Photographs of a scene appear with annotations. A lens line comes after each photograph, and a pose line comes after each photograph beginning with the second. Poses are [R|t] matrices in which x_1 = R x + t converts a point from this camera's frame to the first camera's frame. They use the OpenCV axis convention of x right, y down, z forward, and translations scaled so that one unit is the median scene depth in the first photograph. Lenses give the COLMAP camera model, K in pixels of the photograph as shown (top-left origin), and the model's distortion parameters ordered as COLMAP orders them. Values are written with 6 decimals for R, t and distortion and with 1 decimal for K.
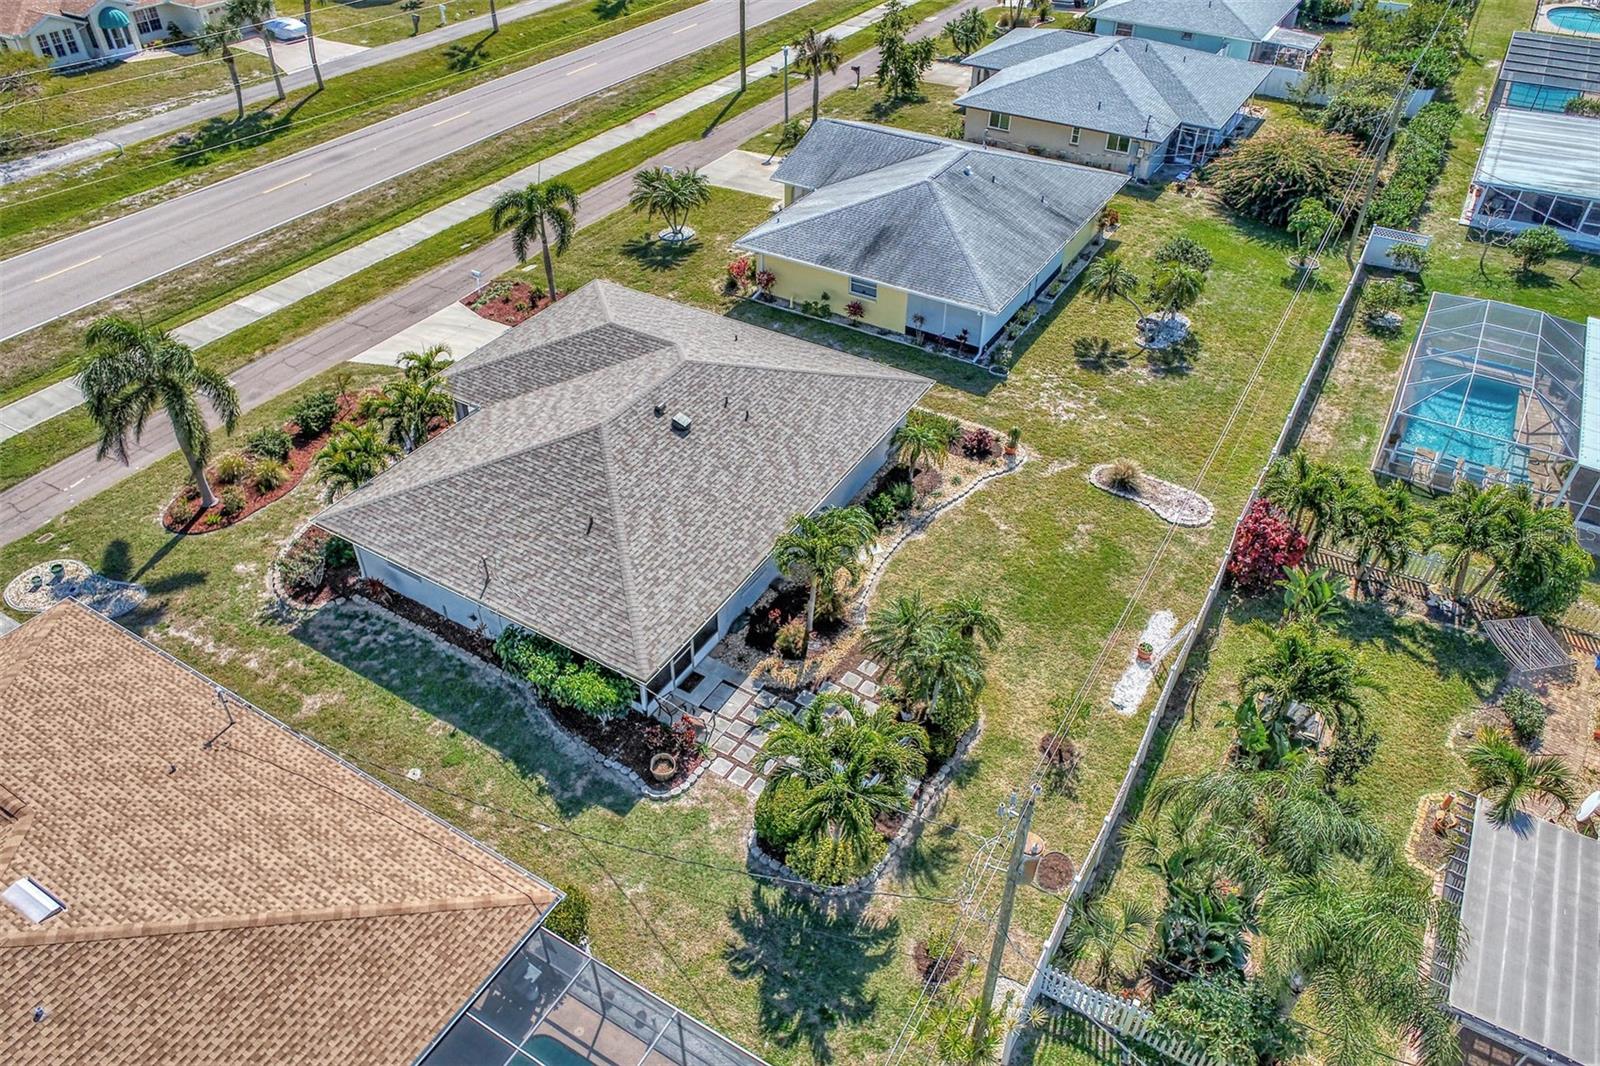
lens RADIAL K [[1080.2, 0, 800.0], [0, 1080.2, 533.0], [0, 0, 1]] dist [-0.008115, 0.006880]
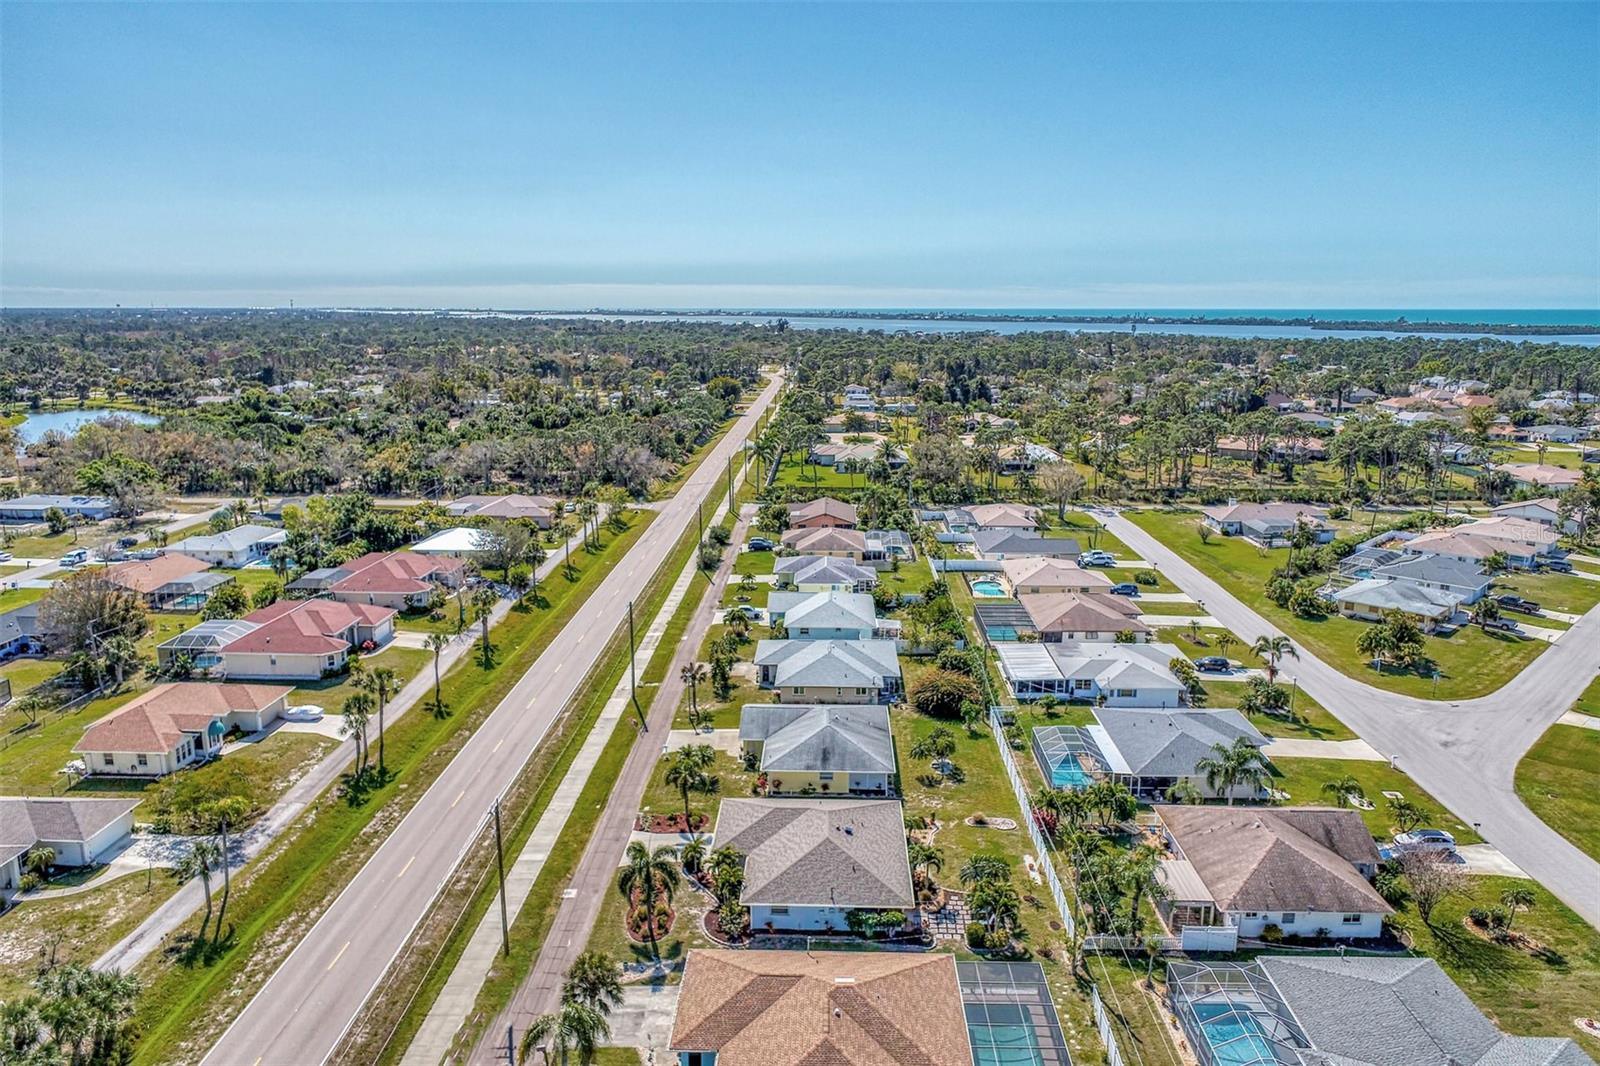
lens RADIAL K [[1080.2, 0, 800.0], [0, 1080.2, 533.0], [0, 0, 1]] dist [-0.008115, 0.006880]
pose [[0.873058, -0.104984, 0.476181, -0.908862], [0.311906, 0.870871, -0.379867, 0.146306], [-0.374812, 0.480169, 0.793066, -0.882283]]
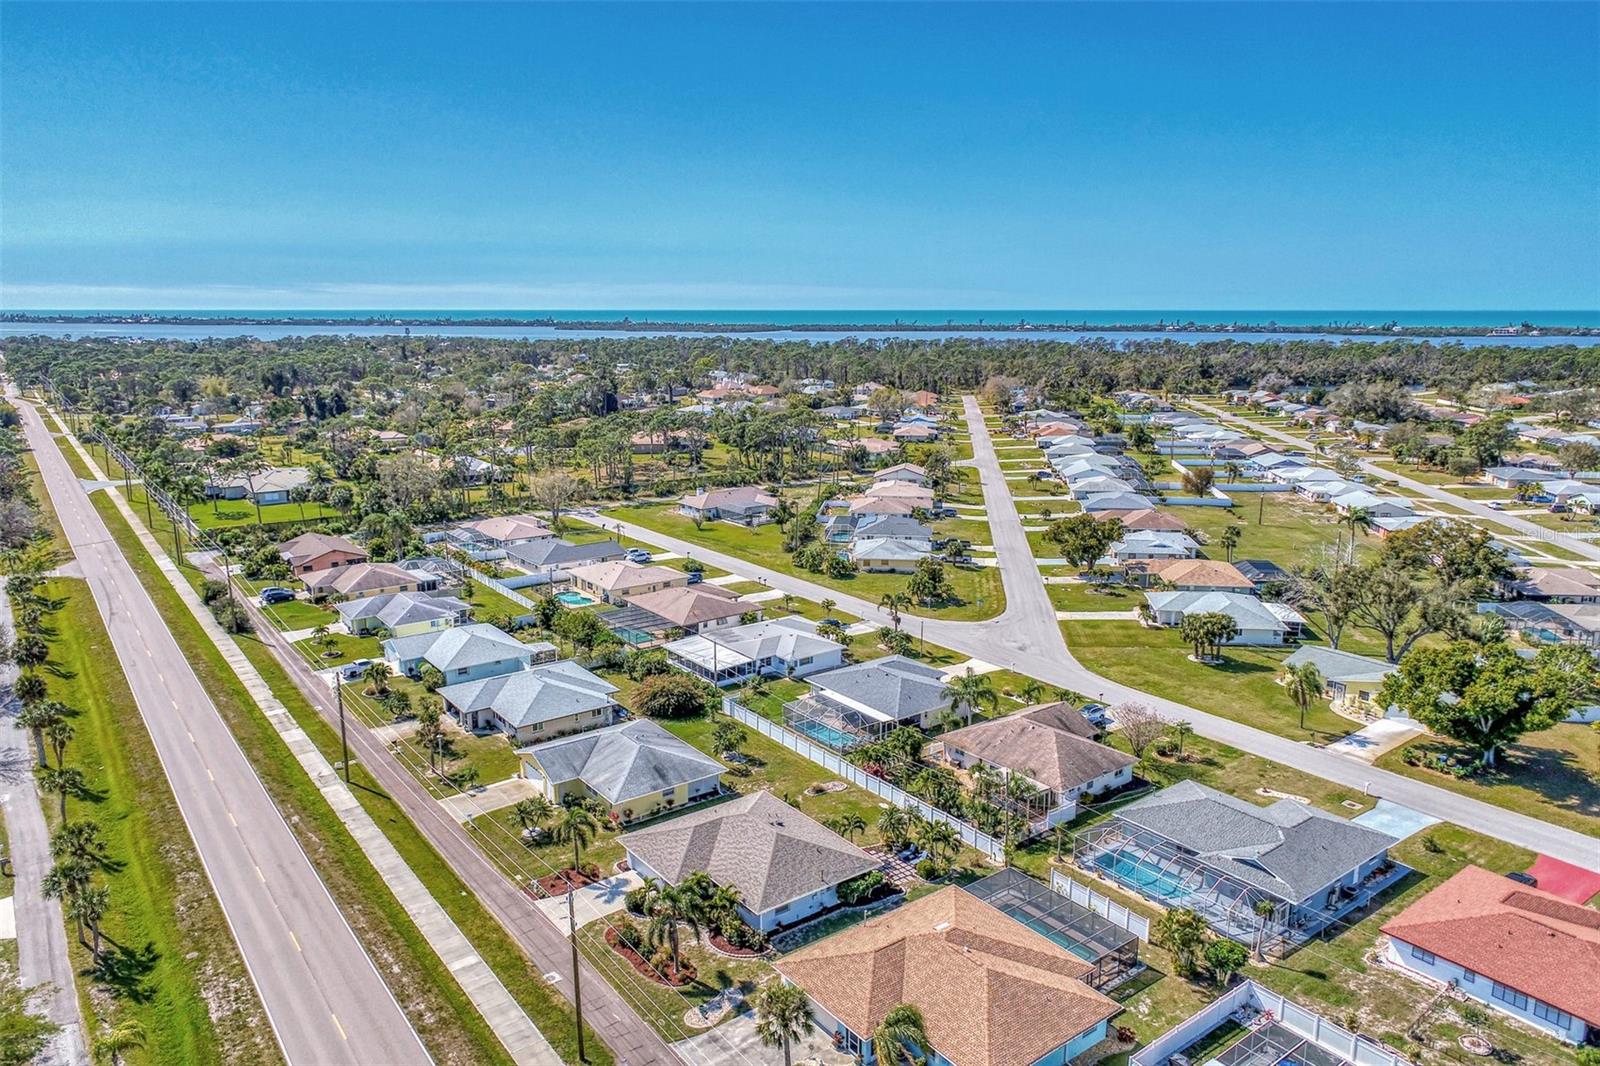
lens RADIAL K [[1080.2, 0, 800.0], [0, 1080.2, 533.0], [0, 0, 1]] dist [-0.008115, 0.006880]
pose [[0.375804, -0.193319, 0.906311, -1.633681], [0.586404, 0.806897, -0.071039, -0.317755], [-0.717567, 0.558161, 0.416598, -0.391247]]
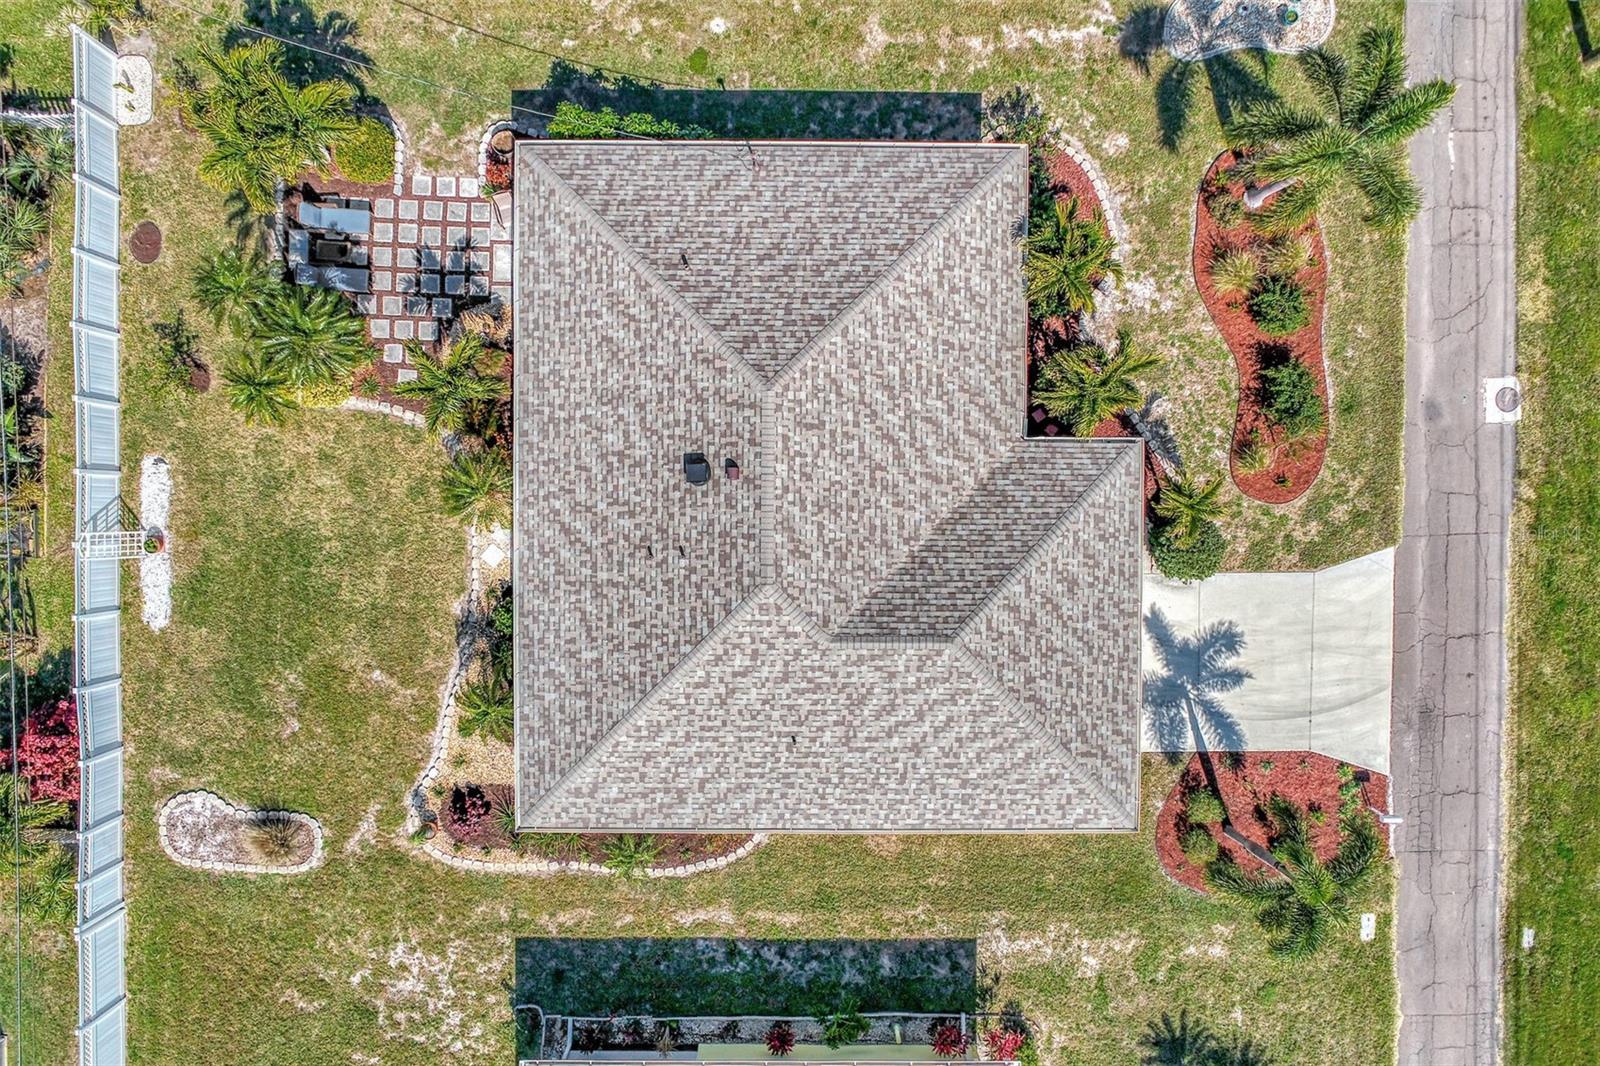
lens RADIAL K [[1080.2, 0, 800.0], [0, 1080.2, 533.0], [0, 0, 1]] dist [-0.008115, 0.006880]
pose [[-0.860114, 0.510090, -0.003511, -0.099046], [-0.333765, -0.557565, 0.760080, -0.485925], [0.385752, 0.654928, 0.649820, 0.385339]]
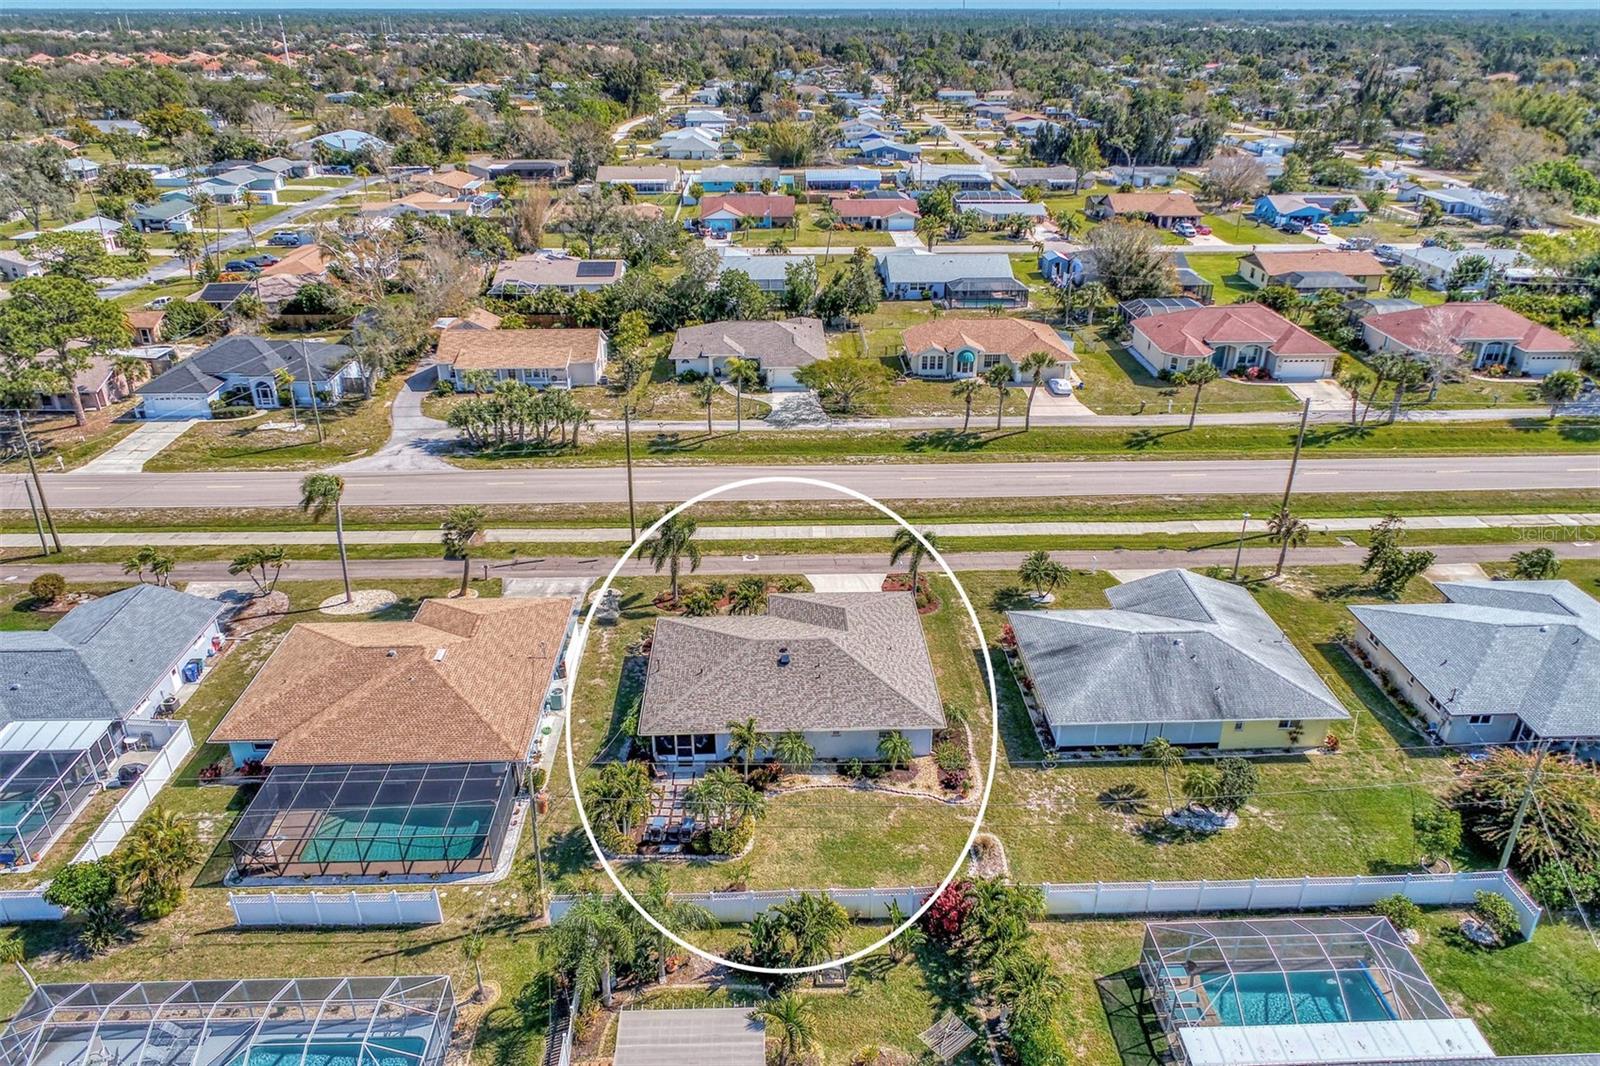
lens RADIAL K [[1088.2, 0, 800.0], [0, 1088.2, 533.0], [0, 0, 1]] dist [0.001543, 0.001380]
pose [[0.541584, 0.362250, -0.758592, 0.853220], [-0.528994, 0.848184, 0.027367, -0.240431], [0.653340, 0.386469, 0.650991, -0.202751]]
